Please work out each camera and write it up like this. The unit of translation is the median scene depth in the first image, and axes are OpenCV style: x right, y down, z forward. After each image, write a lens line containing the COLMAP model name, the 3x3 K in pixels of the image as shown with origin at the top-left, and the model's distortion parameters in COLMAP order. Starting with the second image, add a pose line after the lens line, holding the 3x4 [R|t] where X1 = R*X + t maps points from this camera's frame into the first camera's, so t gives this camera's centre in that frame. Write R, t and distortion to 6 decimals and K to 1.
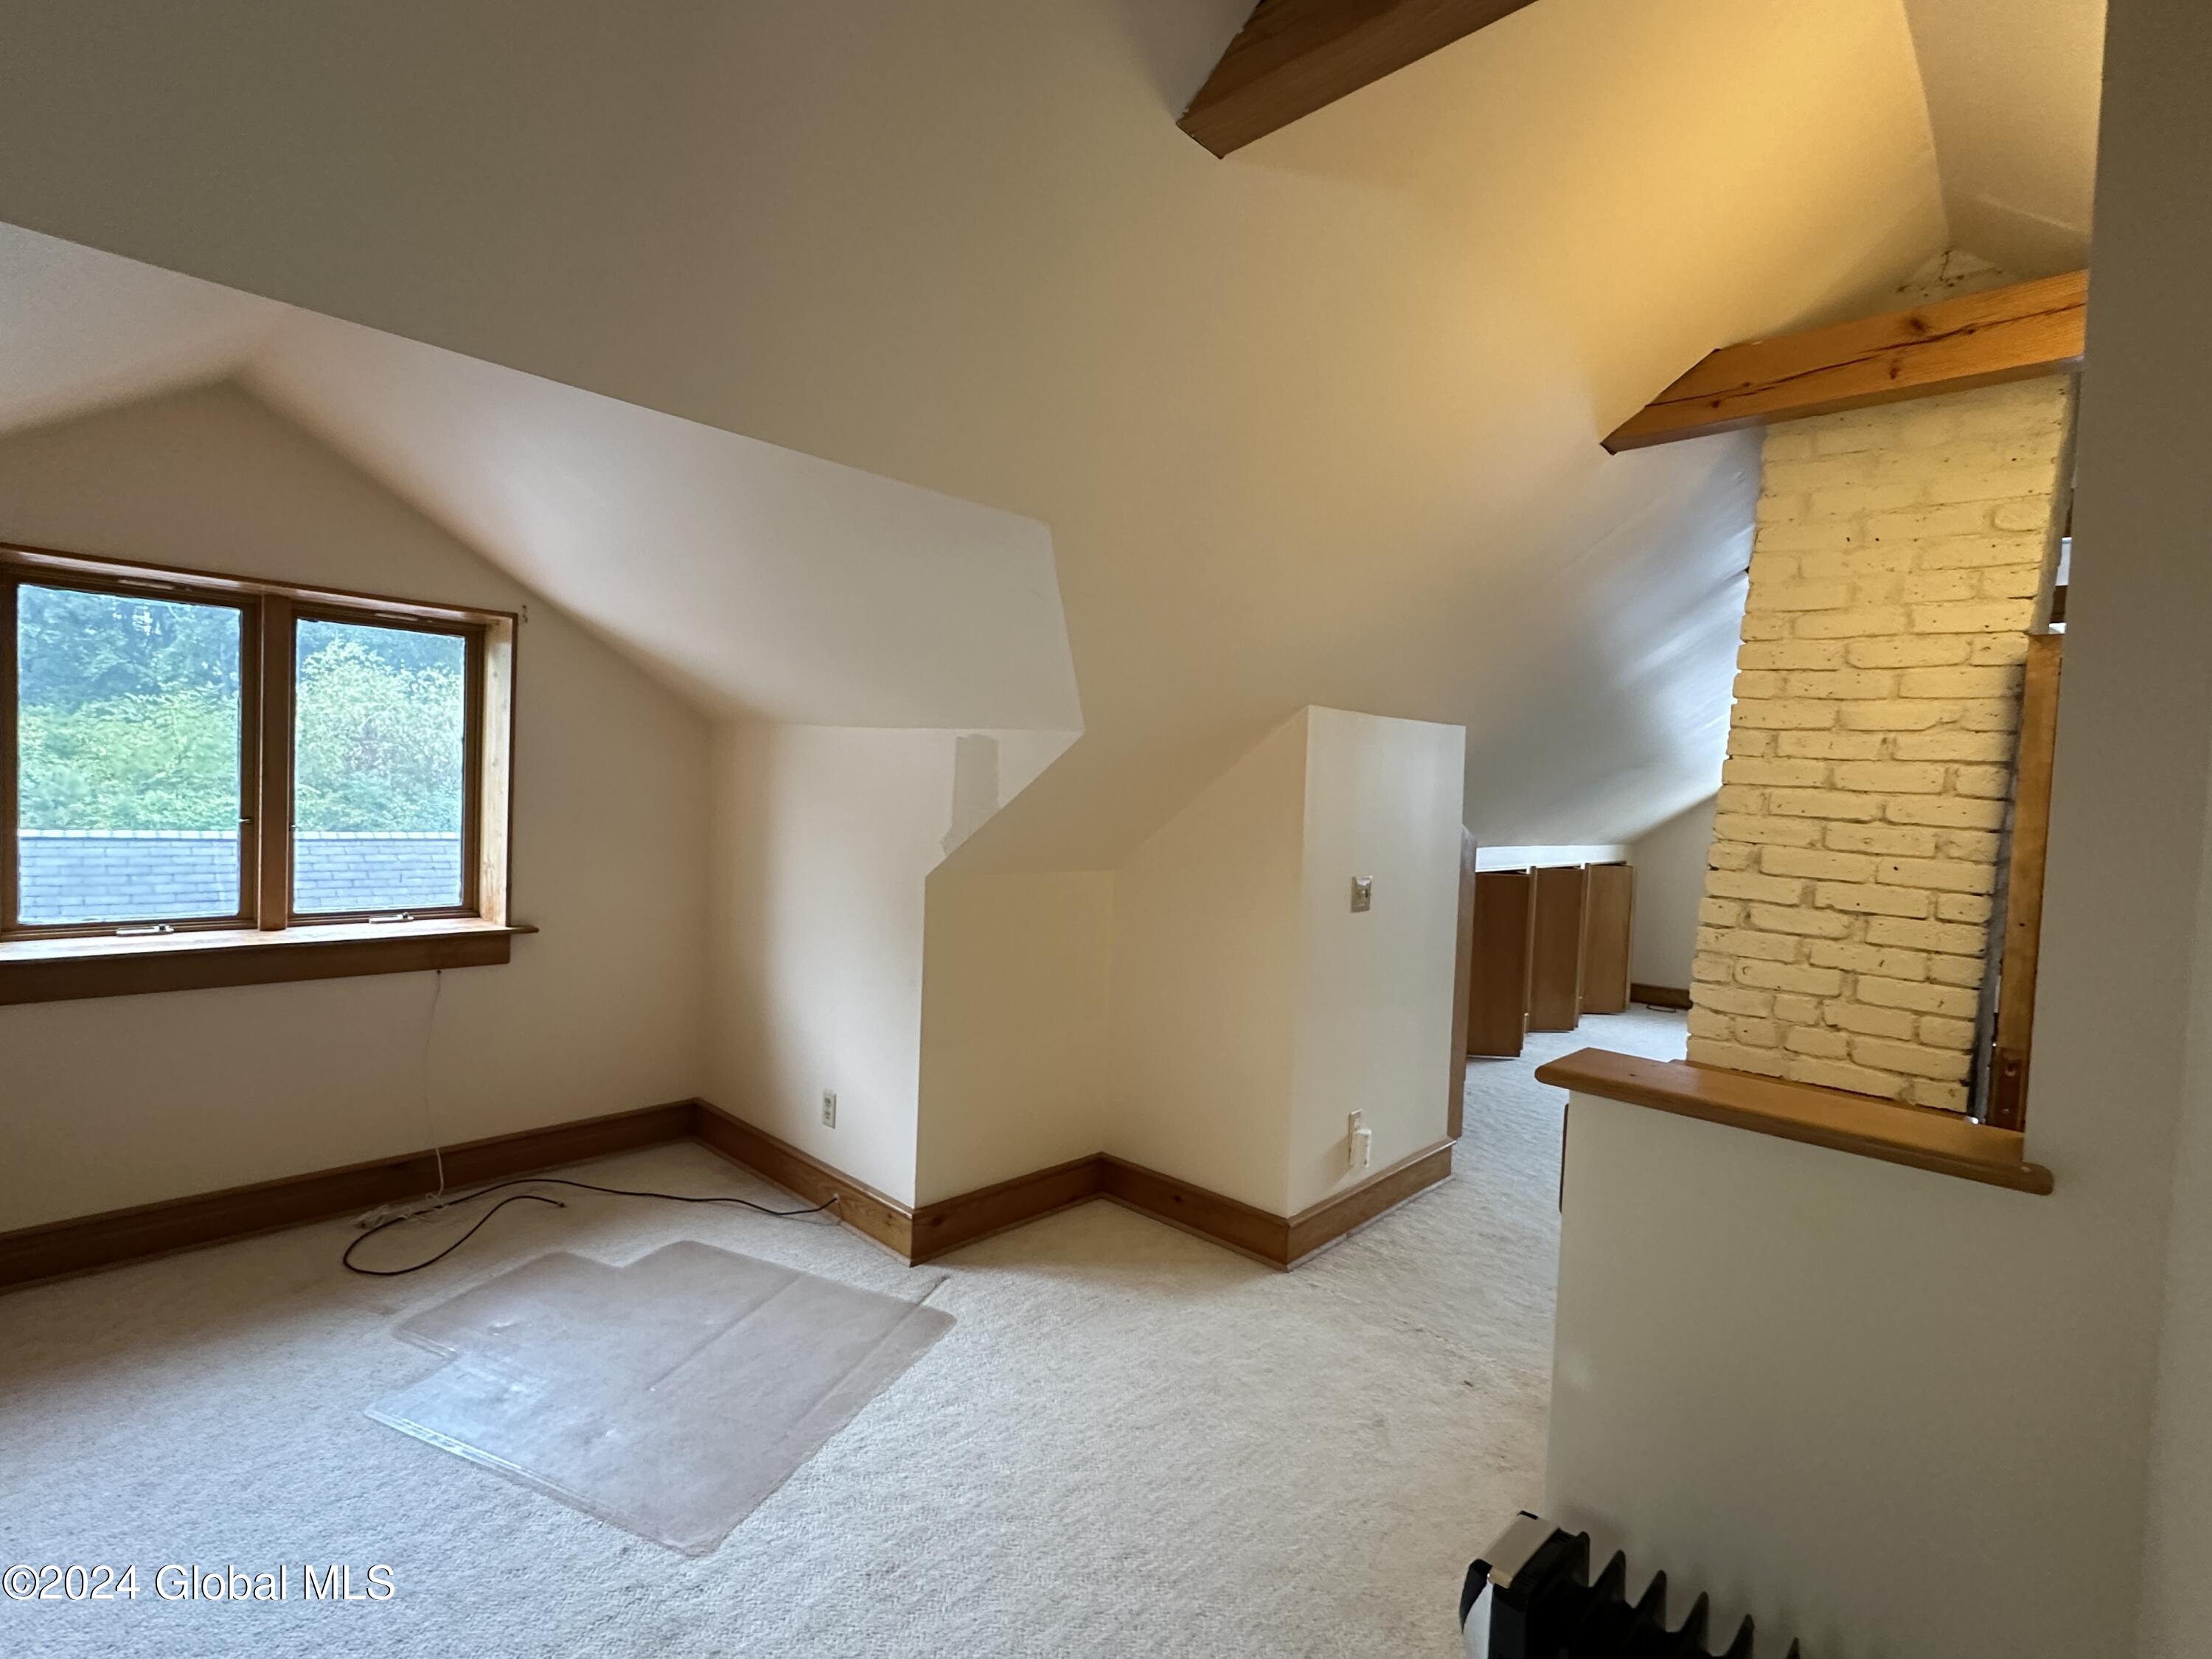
lens RADIAL K [[1035.0, 0, 1112.4], [0, 1035.0, 830.1], [0, 0, 1]] dist [-0.000541, 0.000253]
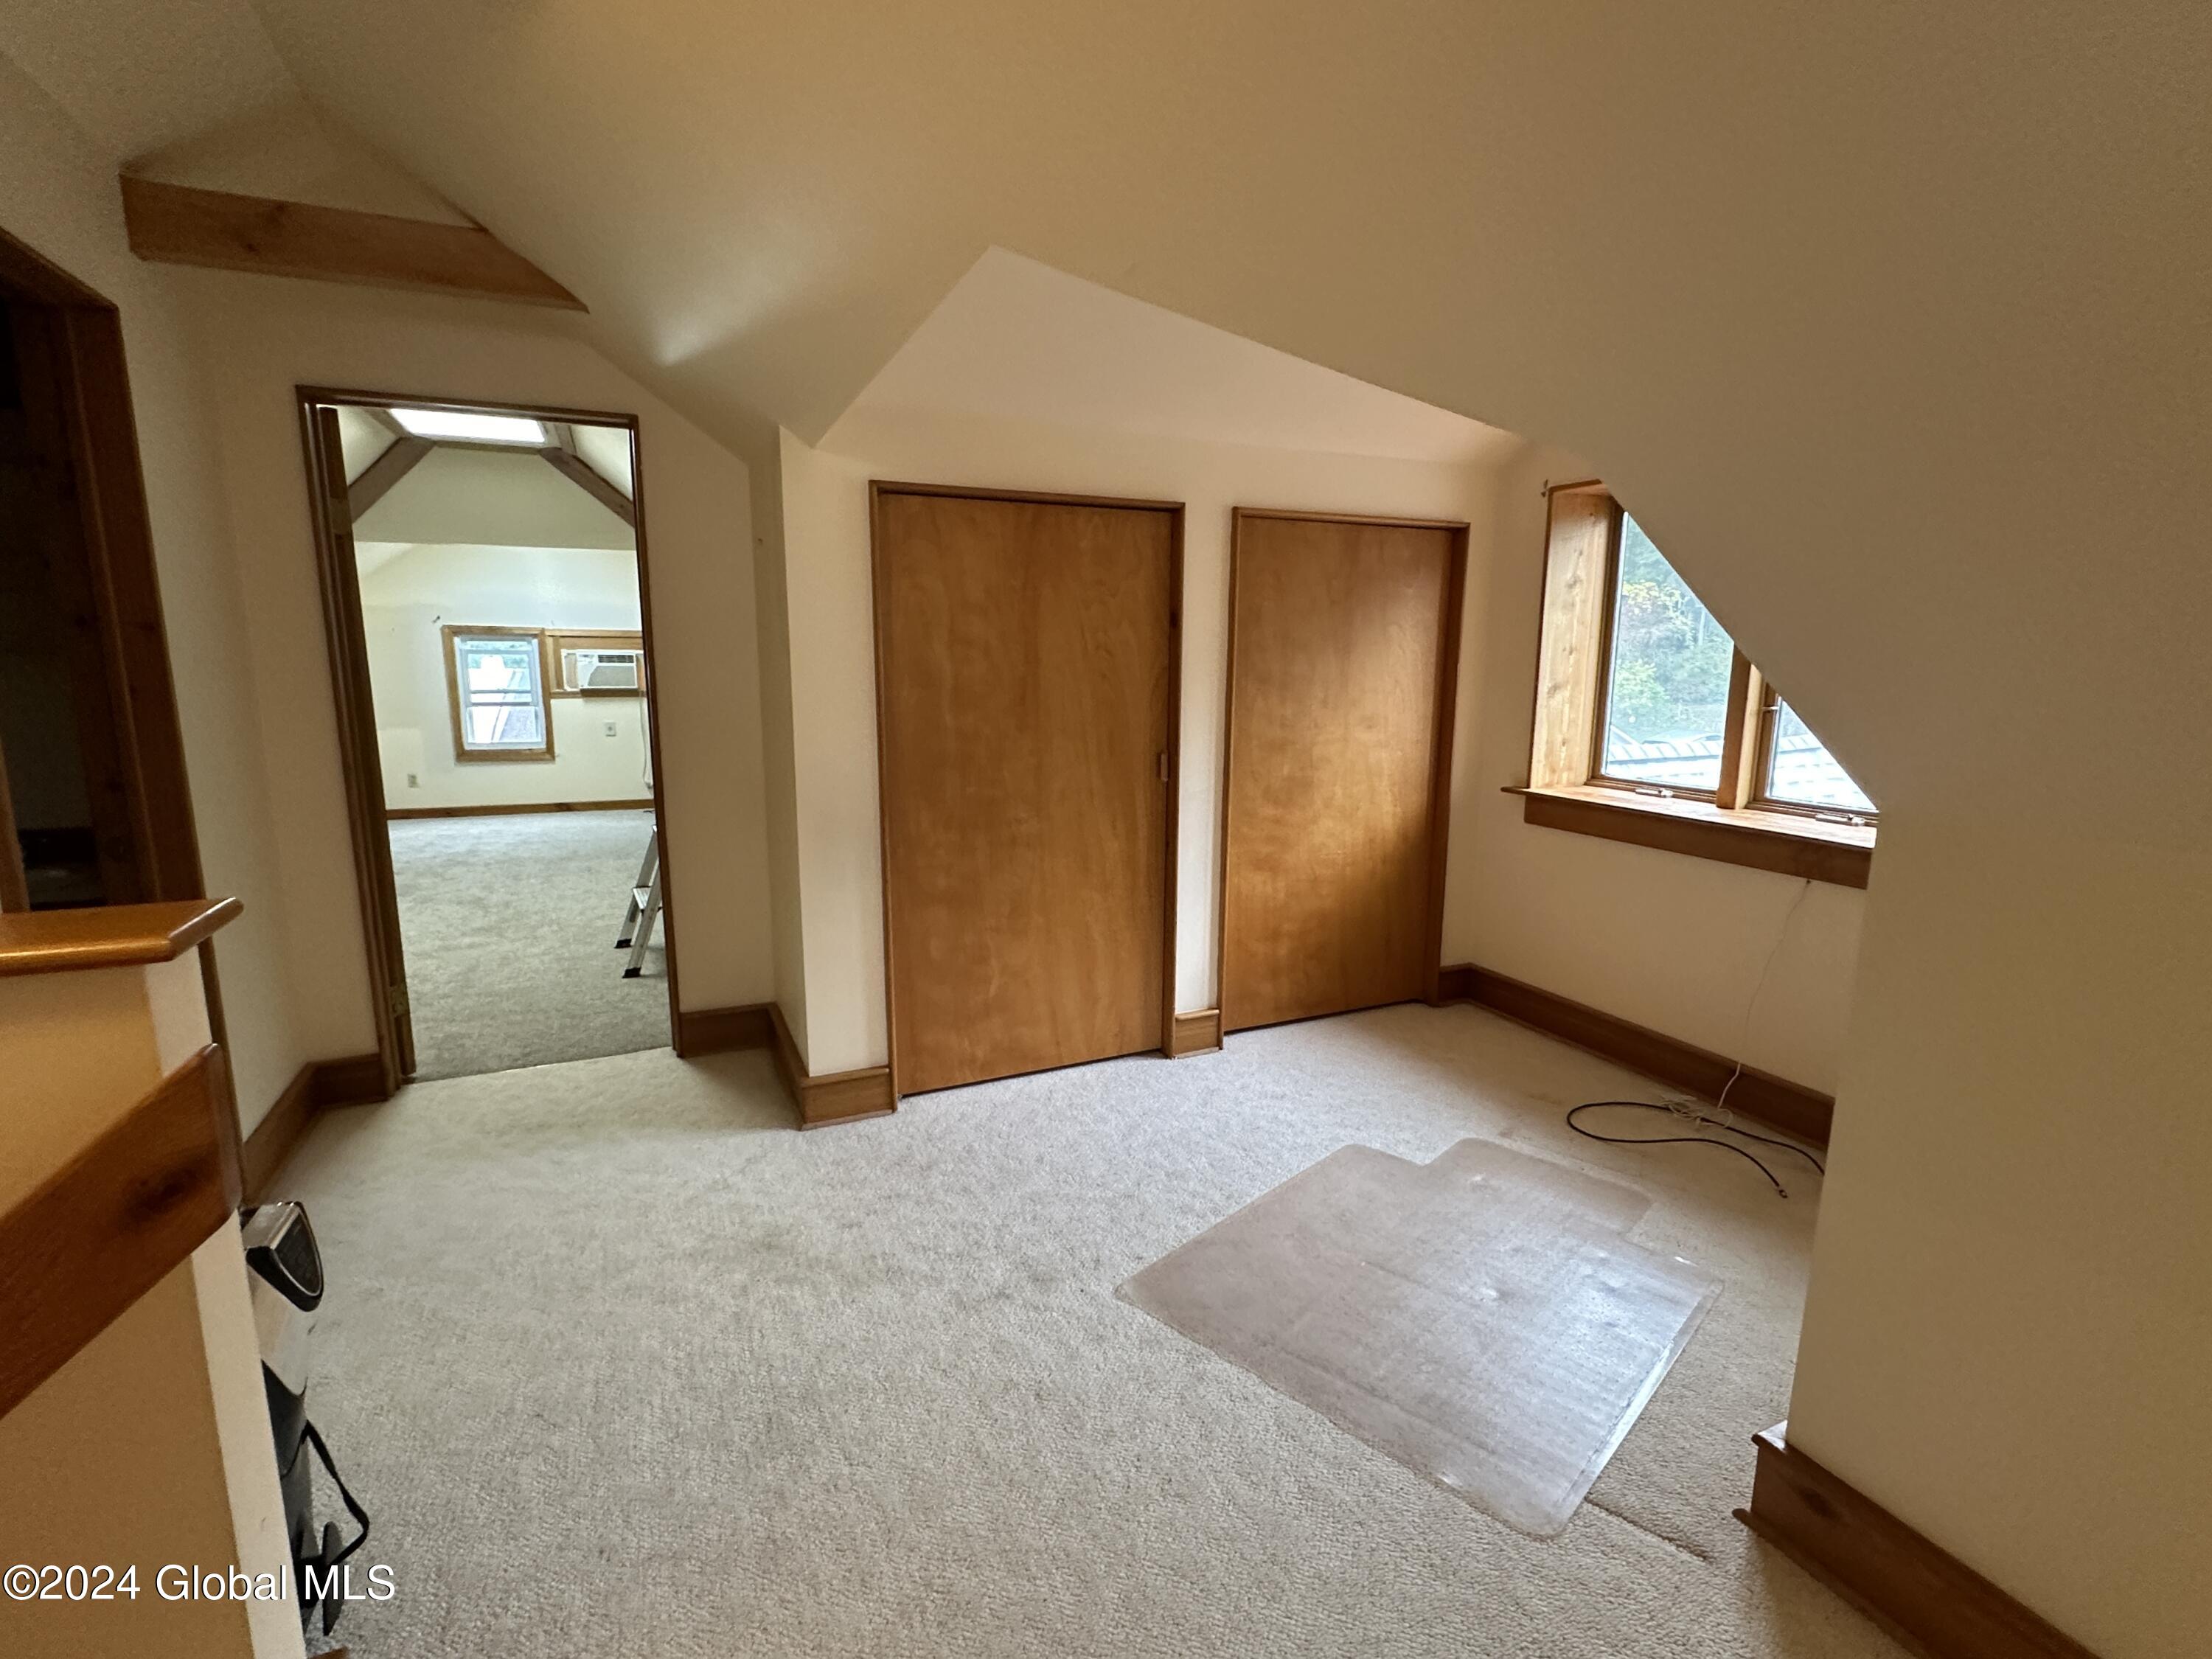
lens RADIAL K [[1035.0, 0, 1095.2], [0, 1035.0, 825.3], [0, 0, 1]] dist [-0.000541, 0.000253]
pose [[-0.389014, 0.103729, -0.915373, 0.411280], [-0.061688, 0.988477, 0.138229, 0.010195], [0.919164, 0.110241, -0.378133, 0.887423]]
